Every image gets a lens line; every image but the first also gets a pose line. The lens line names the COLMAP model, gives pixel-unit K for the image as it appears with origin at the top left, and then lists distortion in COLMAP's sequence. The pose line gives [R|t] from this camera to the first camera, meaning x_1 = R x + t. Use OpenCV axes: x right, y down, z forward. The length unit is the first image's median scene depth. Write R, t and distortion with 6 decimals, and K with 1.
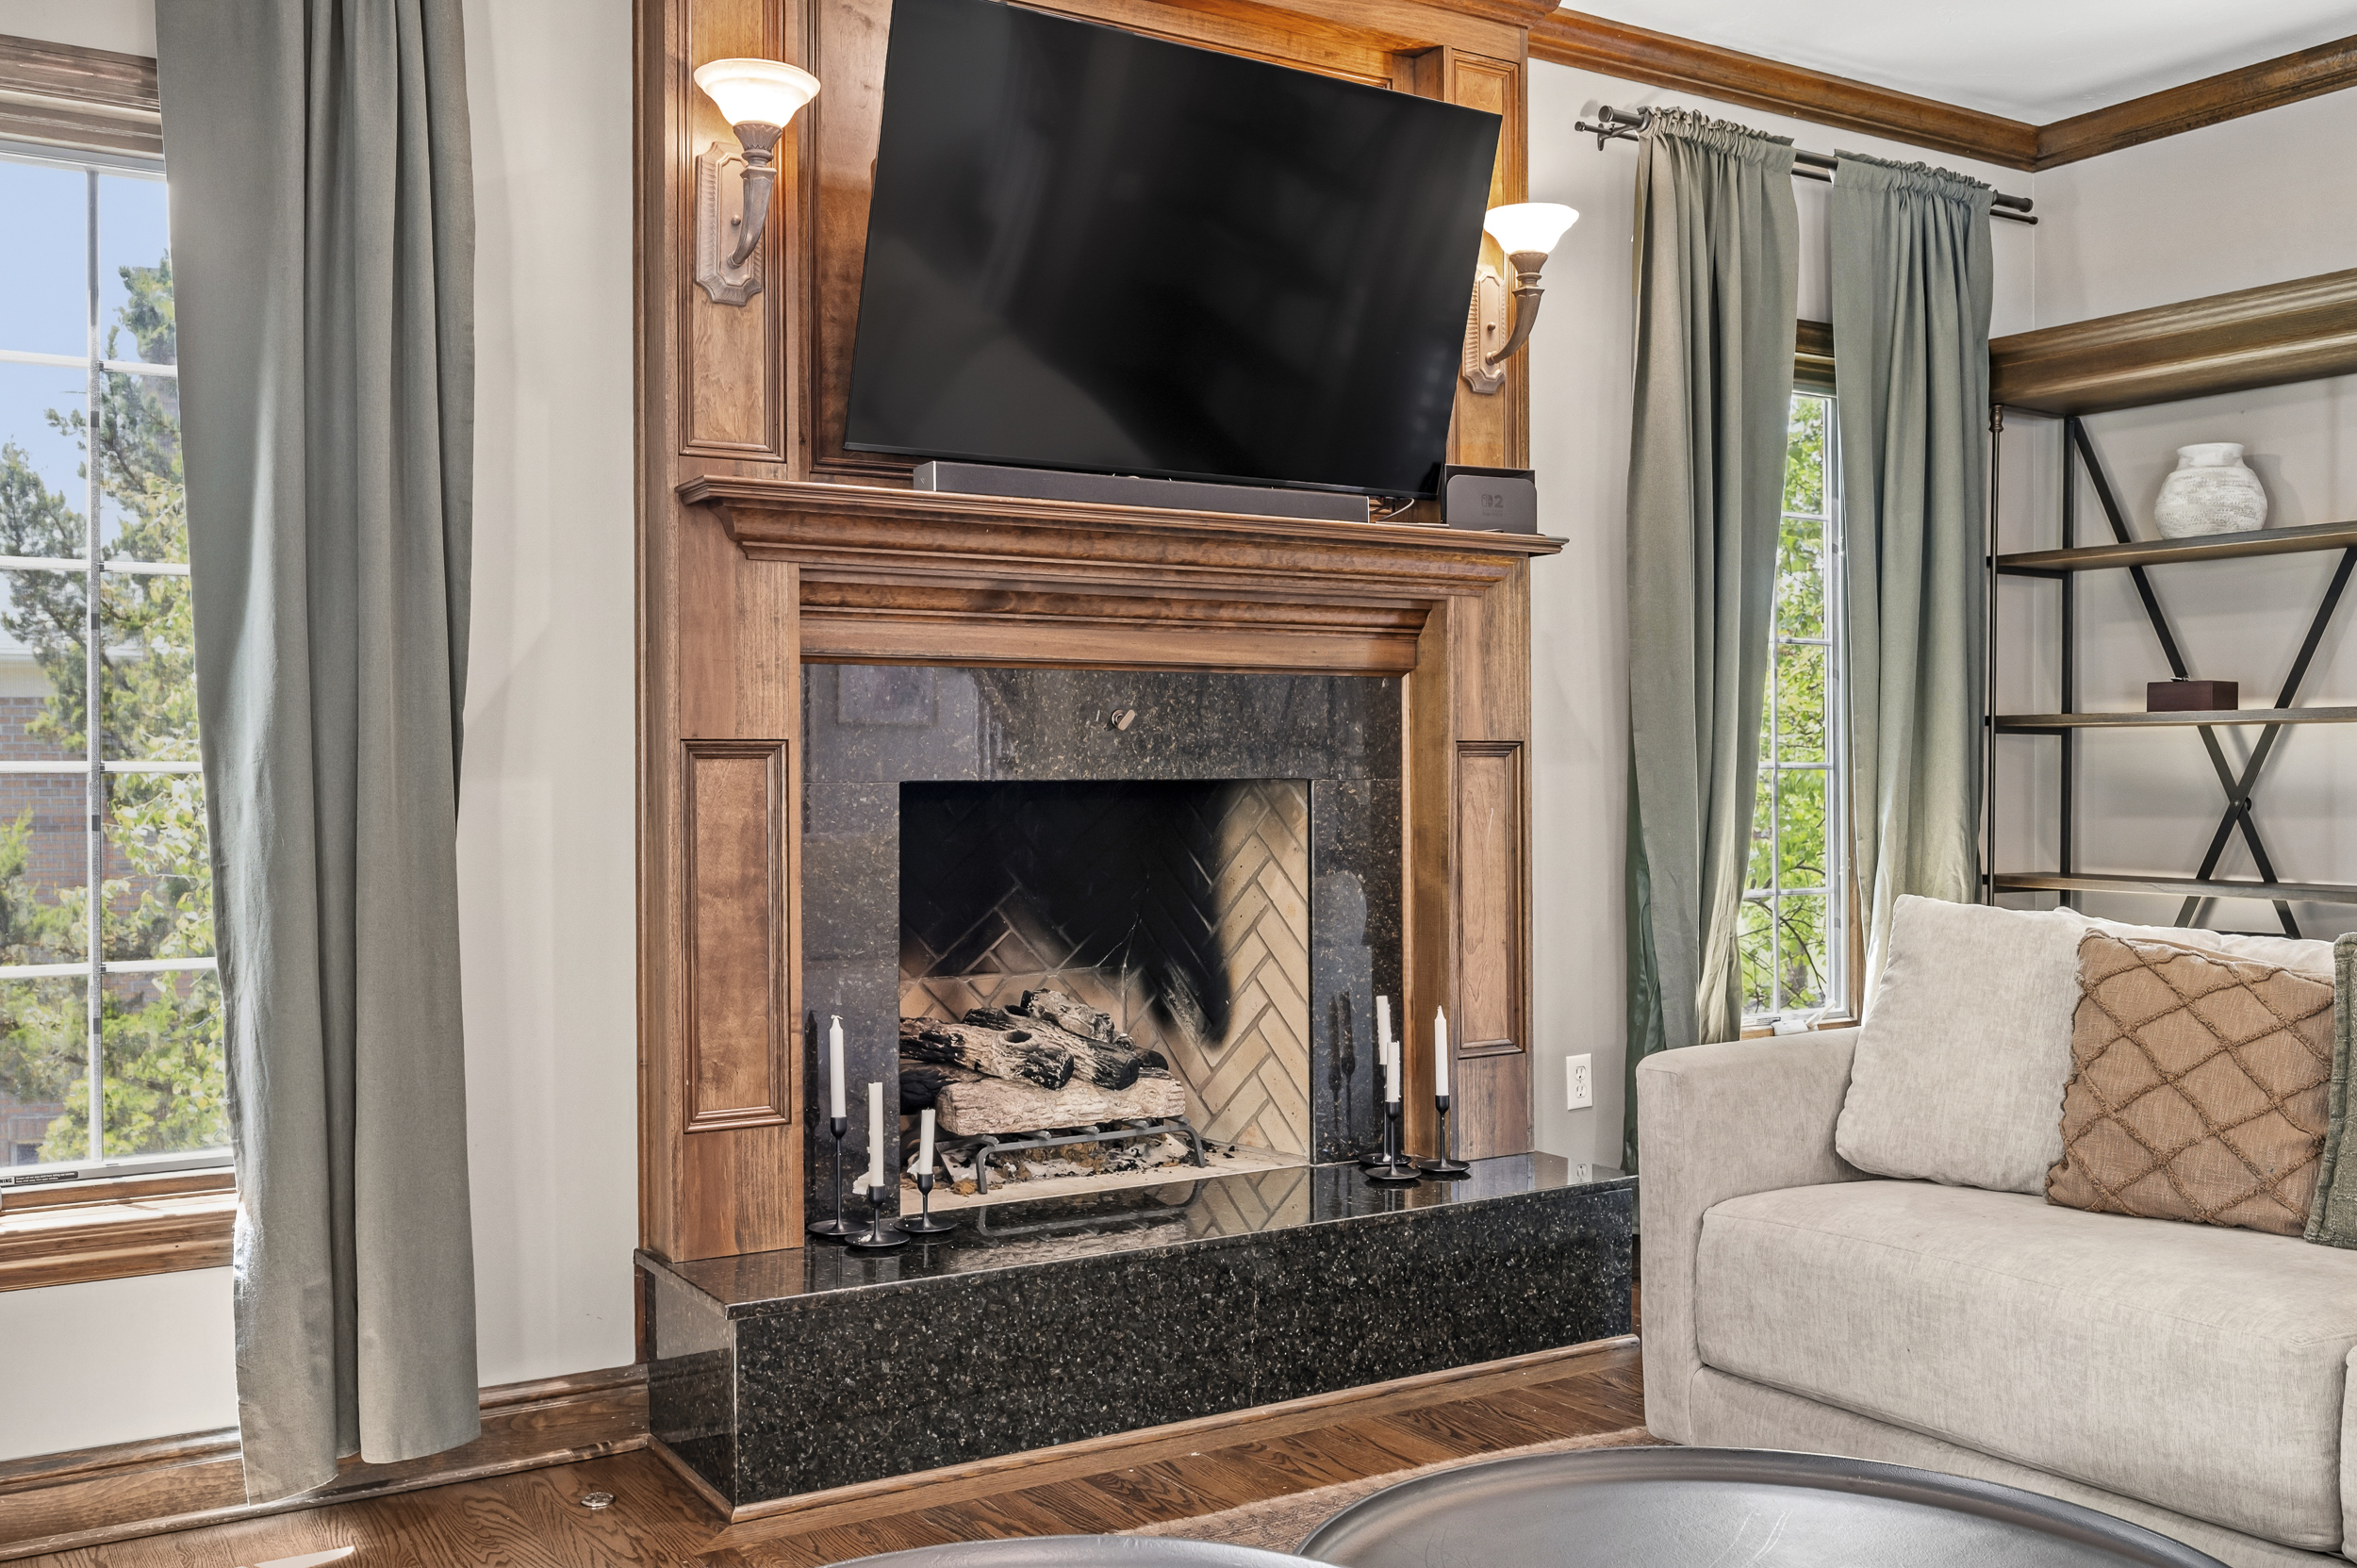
lens RADIAL K [[2116.8, 0, 1182.5], [0, 2116.8, 777.1], [0, 0, 1]] dist [-0.019263, 0.017274]
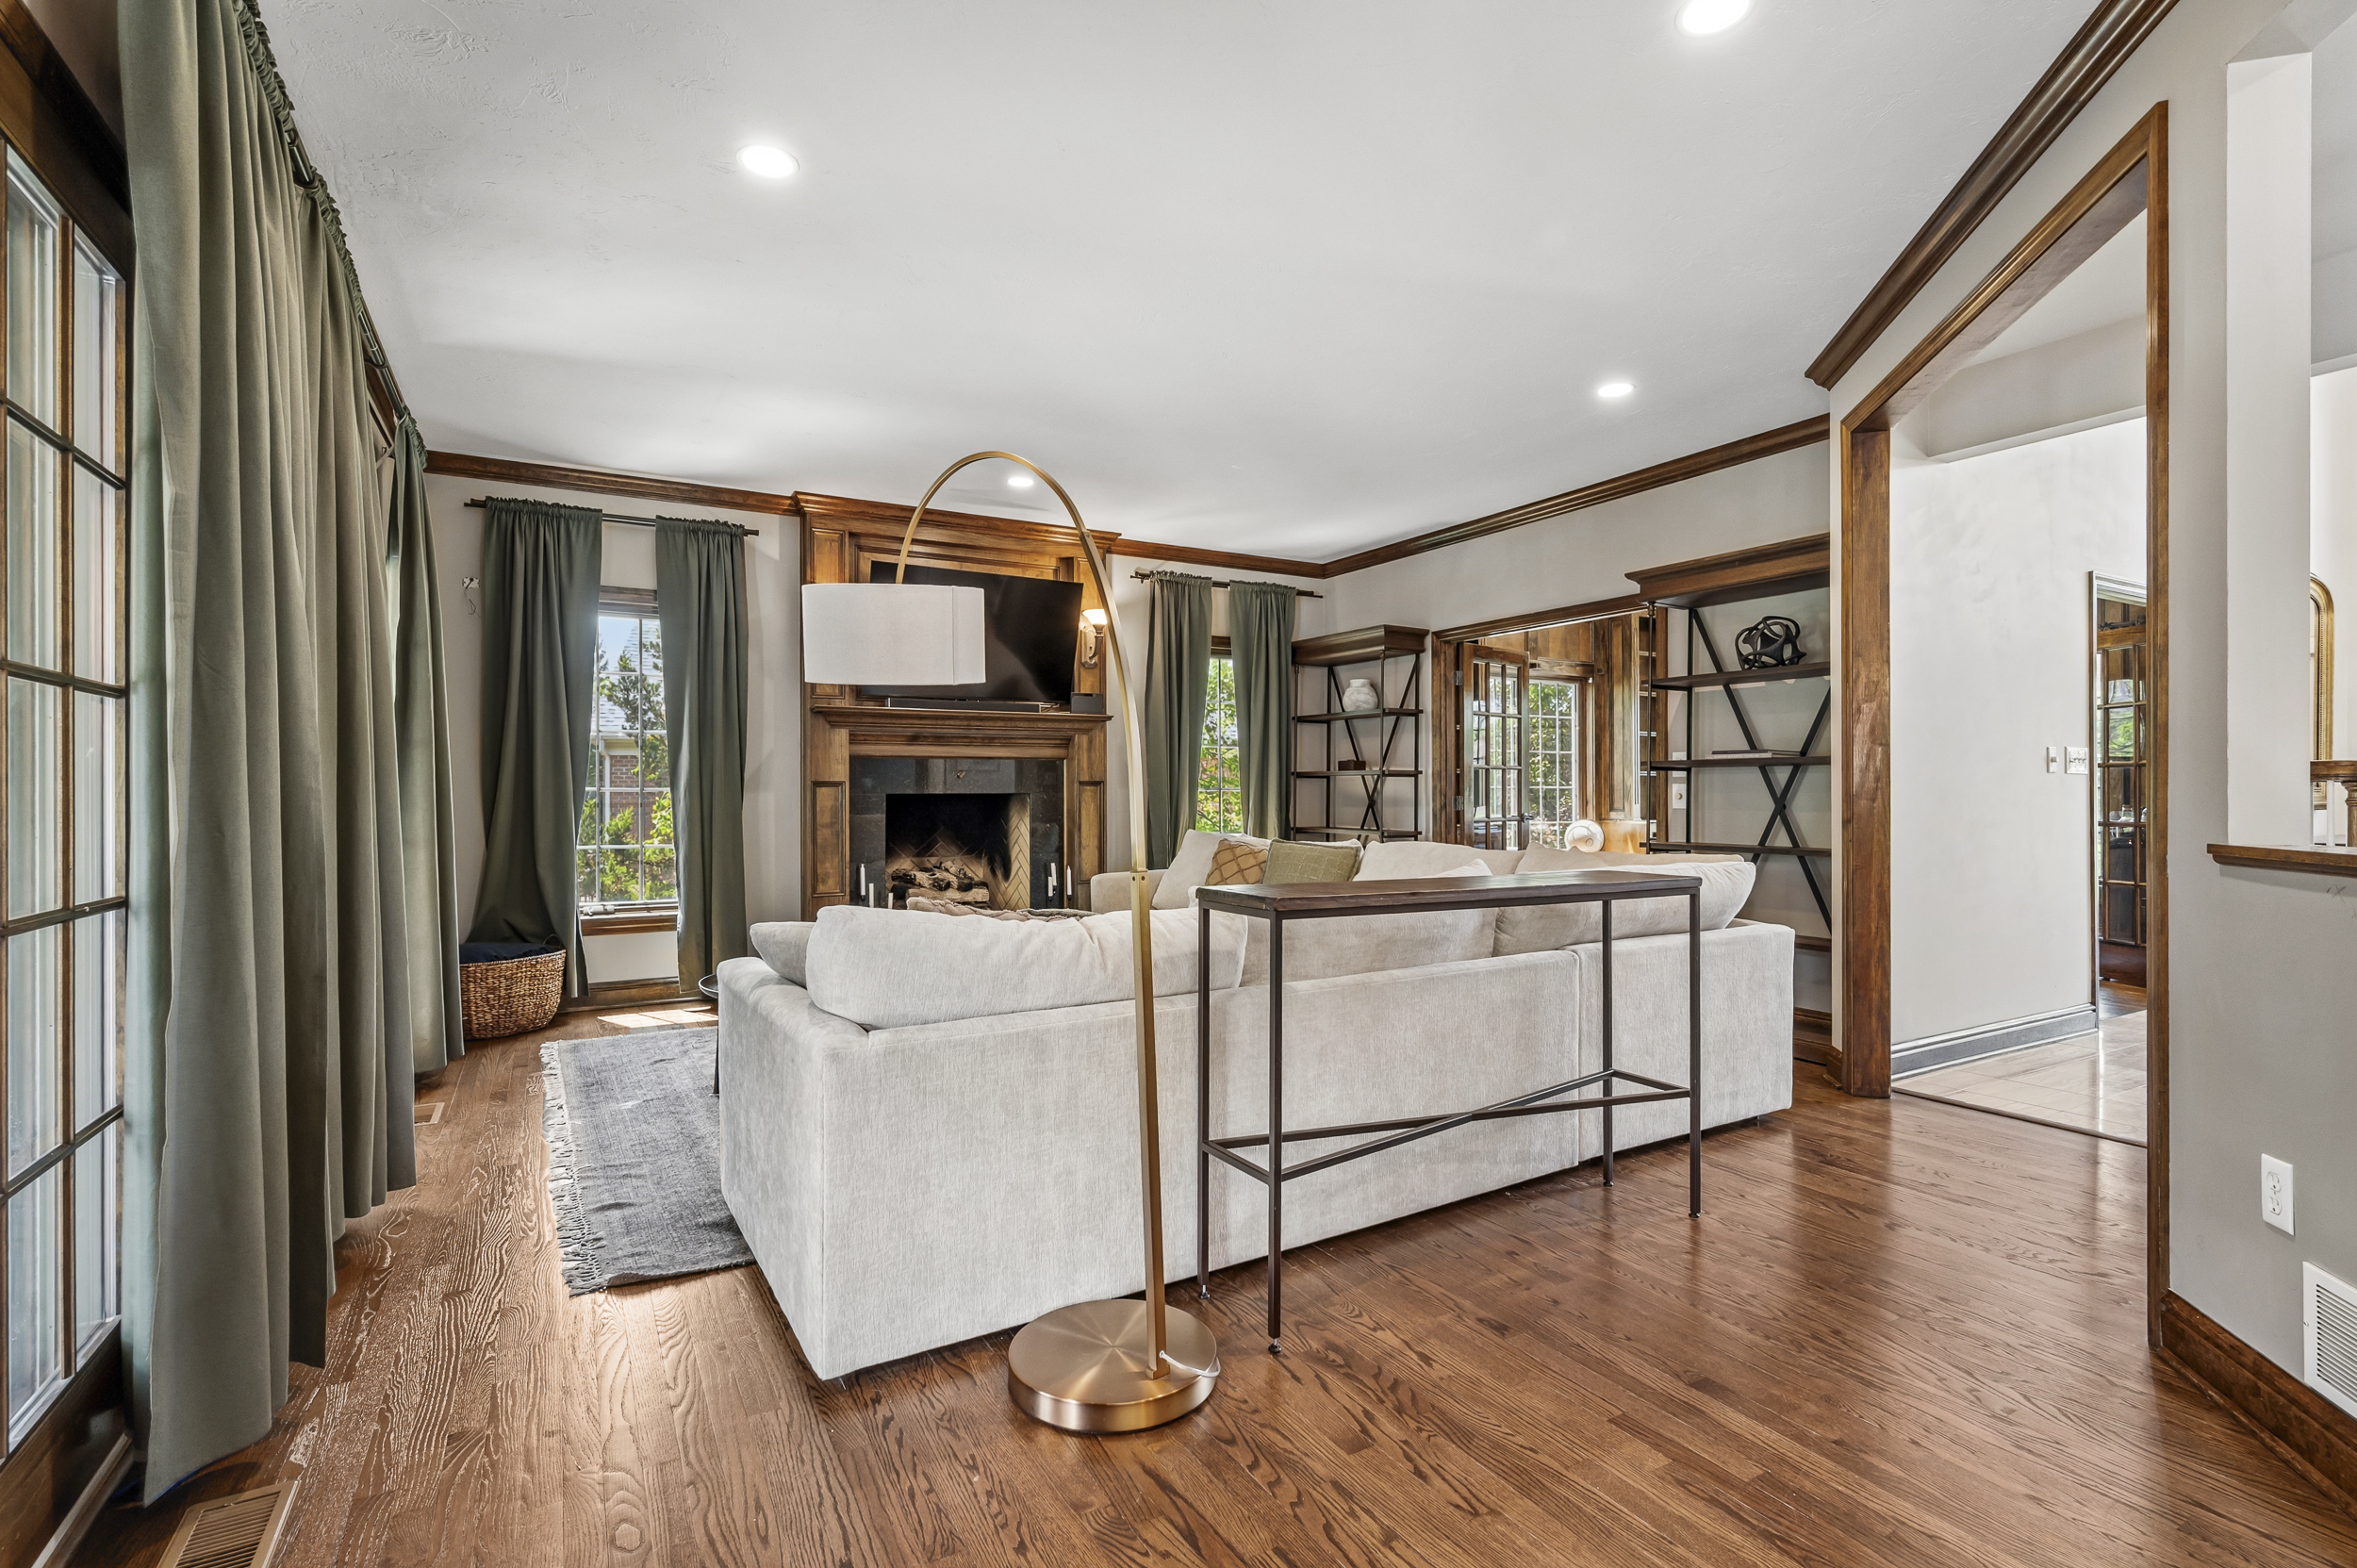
lens RADIAL K [[1054.4, 0, 1162.1], [0, 1054.4, 790.6], [0, 0, 1]] dist [0.003235, 0.000072]
pose [[0.998783, 0.000108, -0.049321, 0.323608], [-0.000387, 0.999984, -0.005646, 0.005295], [0.049319, 0.005658, 0.998767, -0.526890]]
